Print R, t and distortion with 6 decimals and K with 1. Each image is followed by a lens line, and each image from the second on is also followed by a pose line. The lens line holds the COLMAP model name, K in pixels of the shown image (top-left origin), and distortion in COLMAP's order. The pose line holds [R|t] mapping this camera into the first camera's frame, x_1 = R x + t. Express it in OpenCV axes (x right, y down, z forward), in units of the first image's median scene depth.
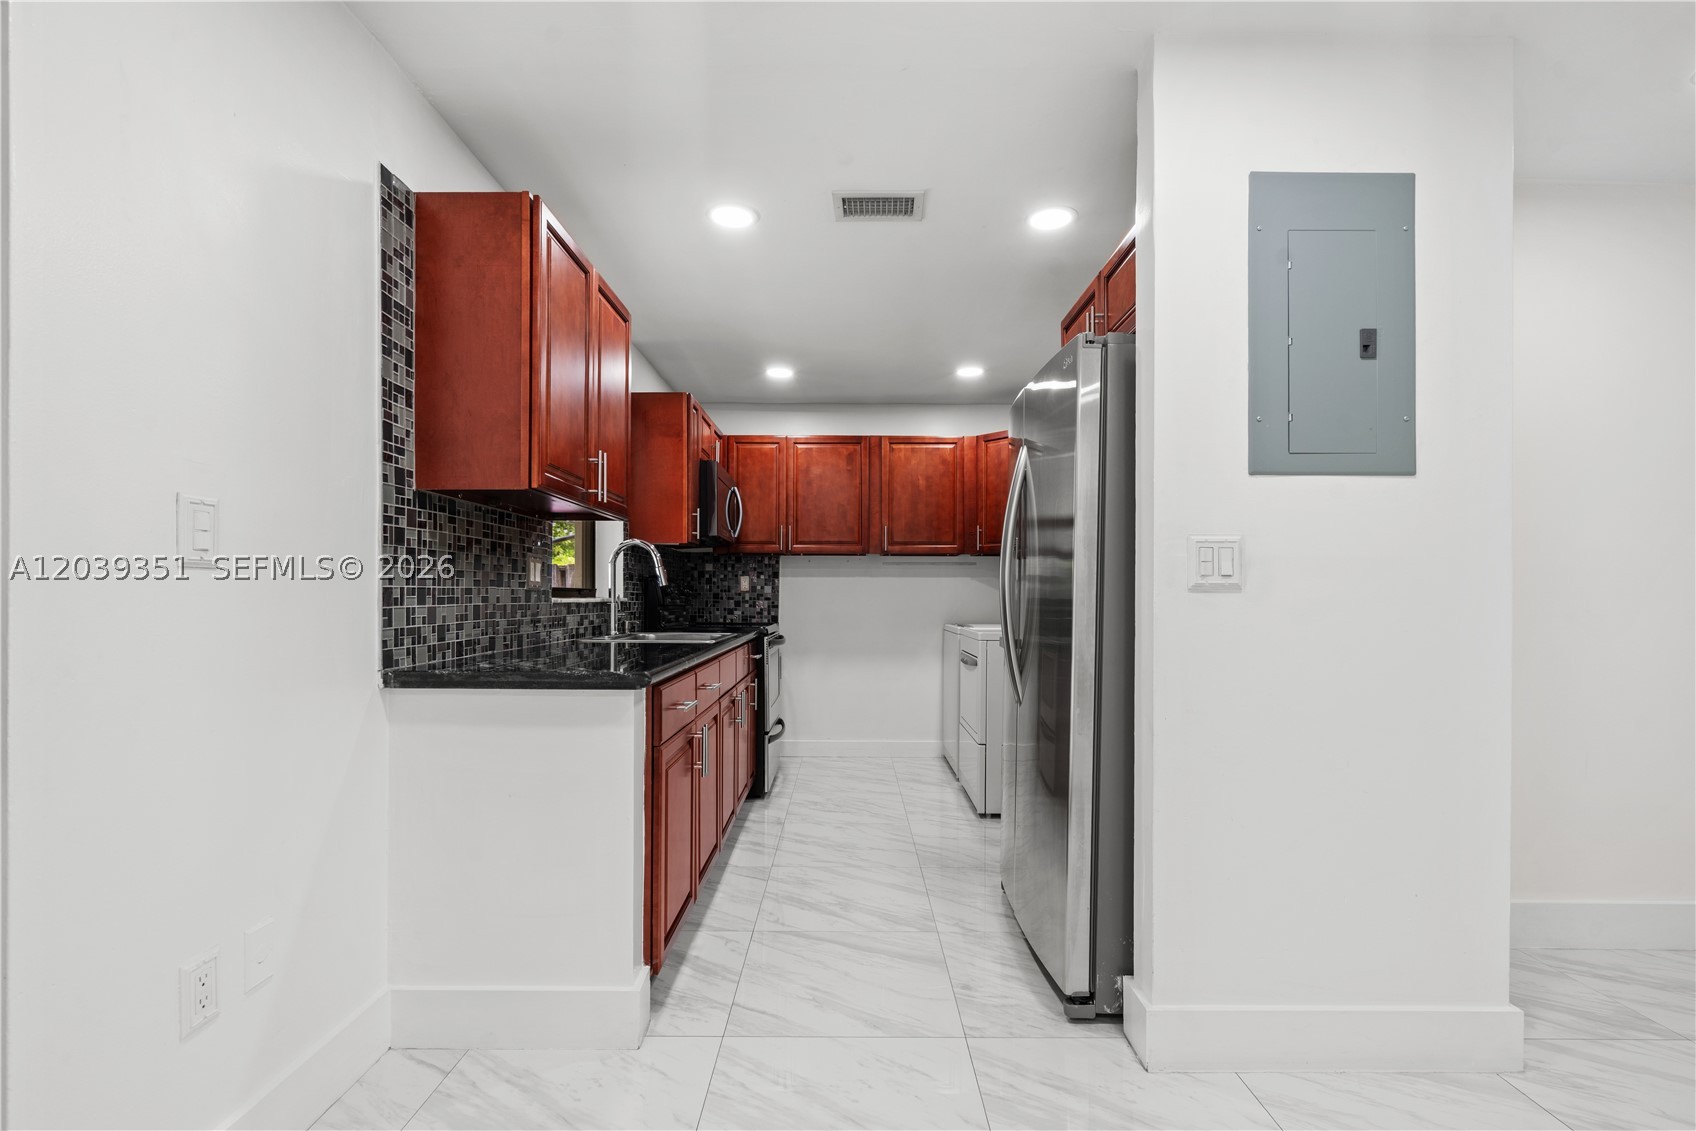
lens RADIAL K [[754.9, 0, 853.8], [0, 754.9, 597.5], [0, 0, 1]] dist [-0.010802, 0.001974]
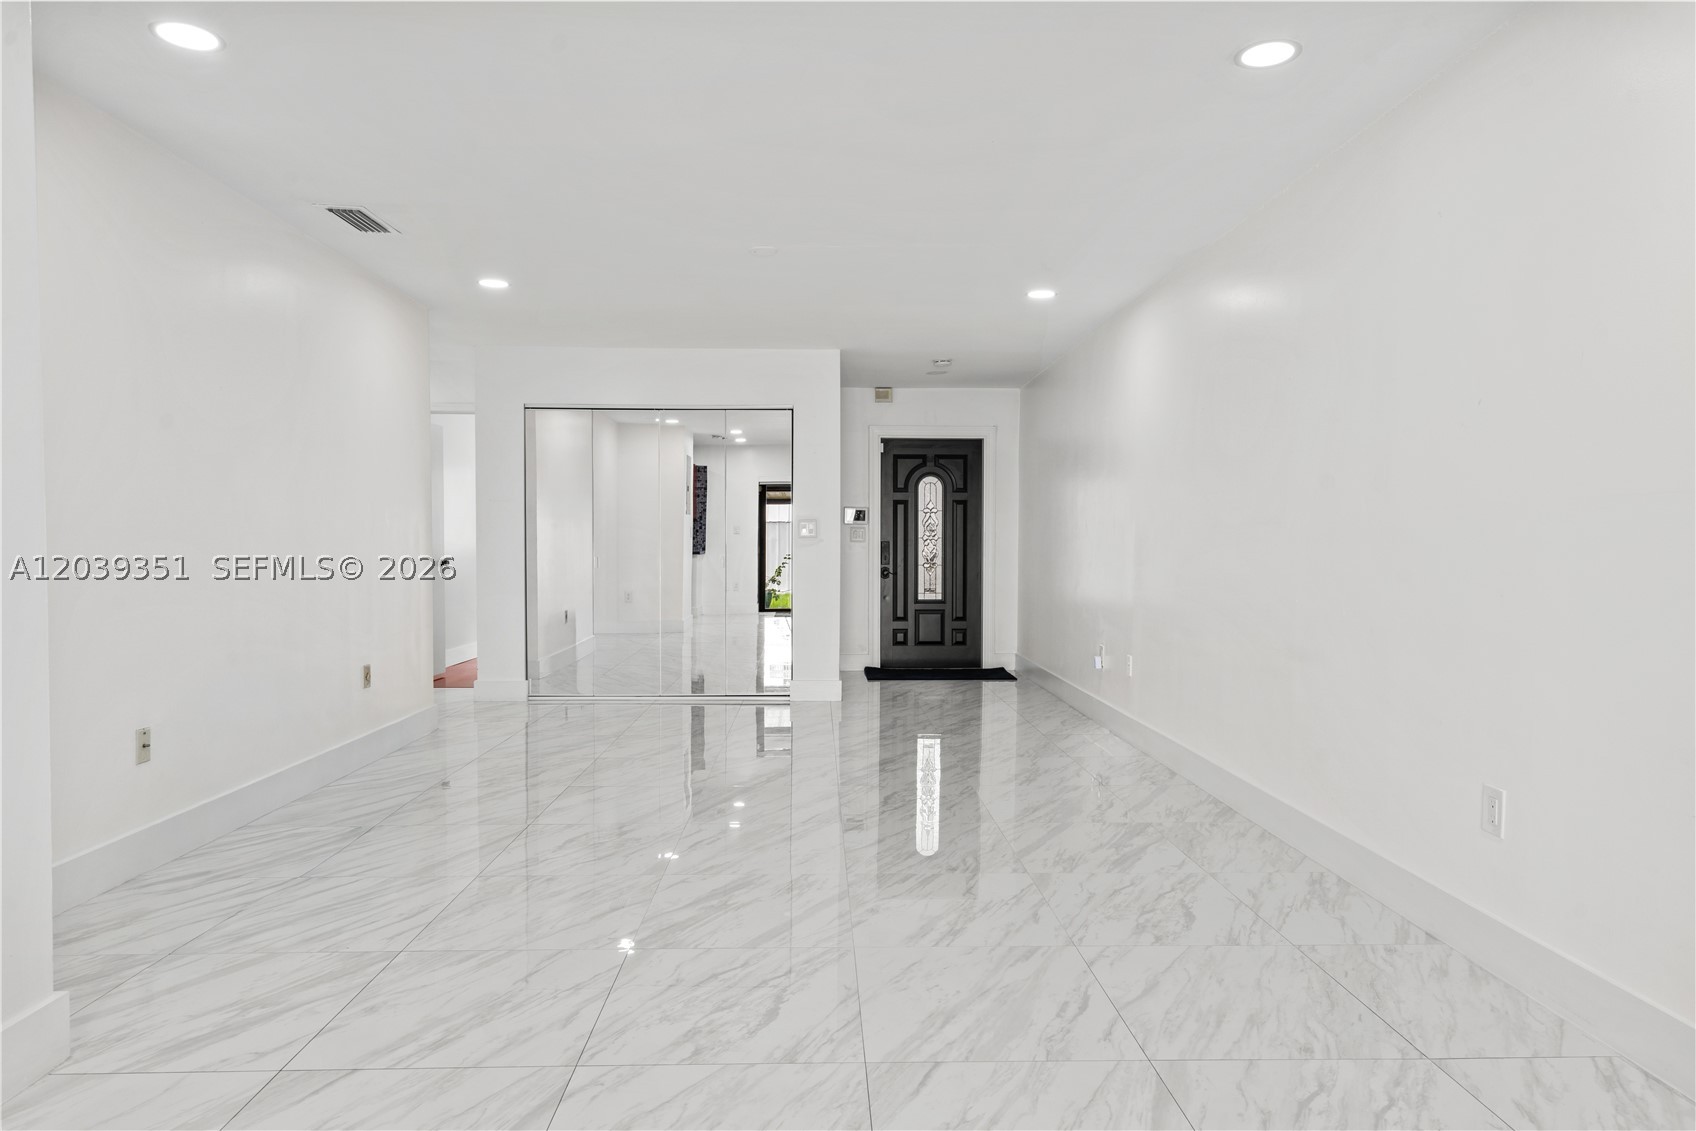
lens RADIAL K [[995.5, 0, 832.4], [0, 995.5, 565.7], [0, 0, 1]] dist [0.002420, 0.000032]
pose [[-0.036866, -0.028099, 0.998925, -0.161903], [-0.000798, 0.999605, 0.028088, 0.003404], [-0.999320, 0.000239, -0.036874, 0.062027]]
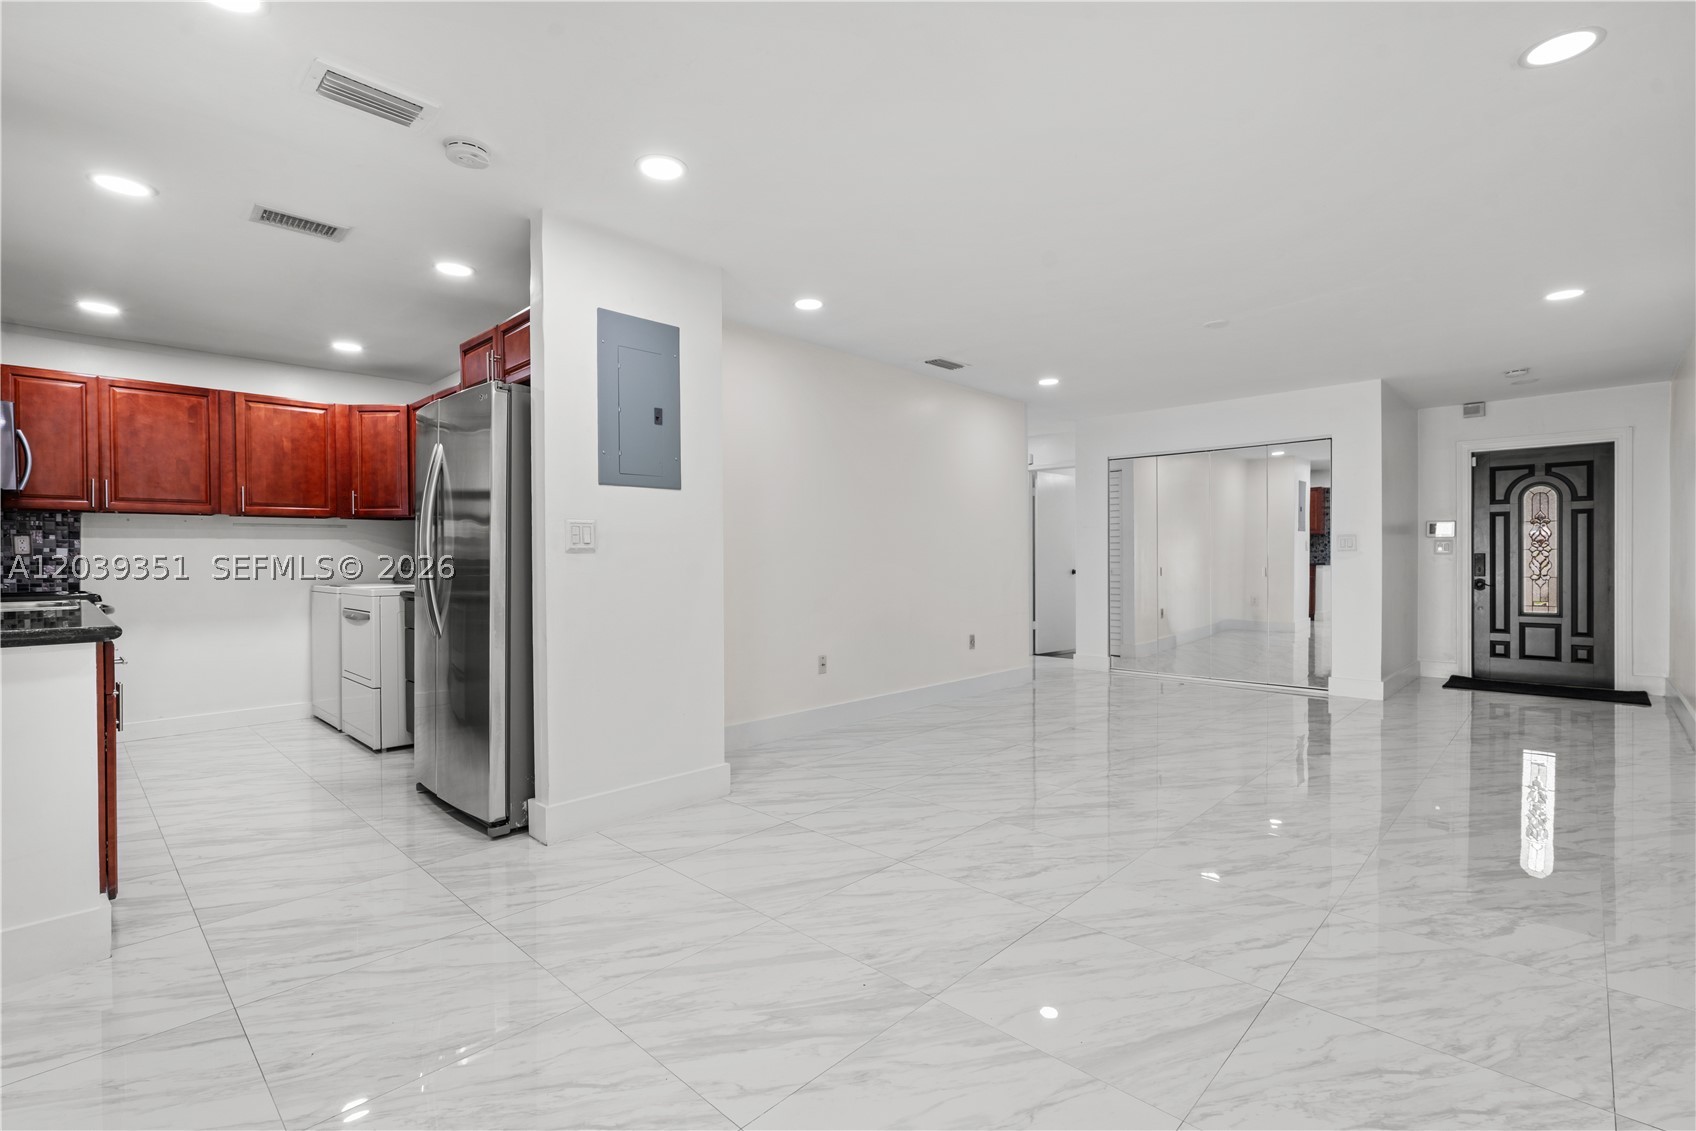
lens RADIAL K [[754.9, 0, 841.2], [0, 754.9, 562.1], [0, 0, 1]] dist [-0.010802, 0.001974]
pose [[0.685227, -0.012141, 0.728229, -0.173465], [0.010037, 0.999924, 0.007226, 0.004549], [-0.728261, 0.002358, 0.685296, -0.287368]]
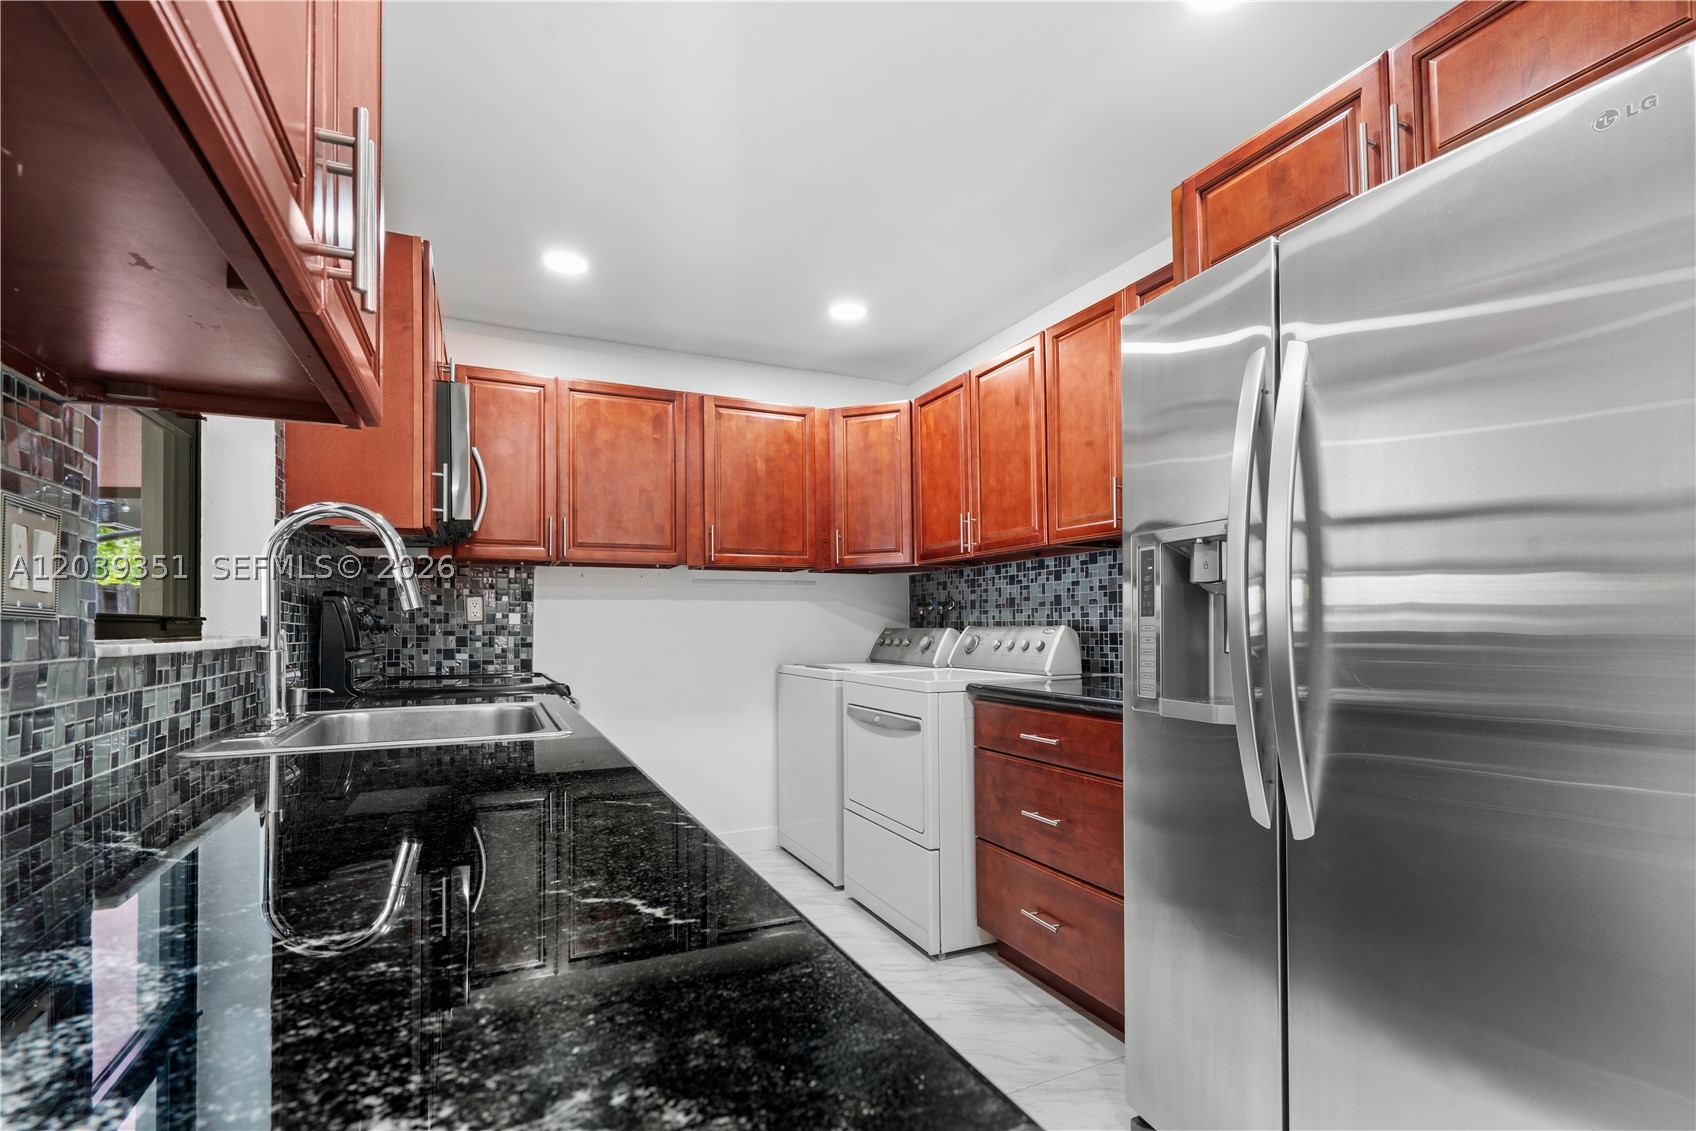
lens RADIAL K [[754.9, 0, 840.6], [0, 754.9, 609.3], [0, 0, 1]] dist [-0.010802, 0.001974]
pose [[0.903715, -0.000080, 0.428135, -0.189545], [0.010537, 0.999701, -0.022055, -0.002205], [-0.428005, 0.024443, 0.903446, 0.430493]]
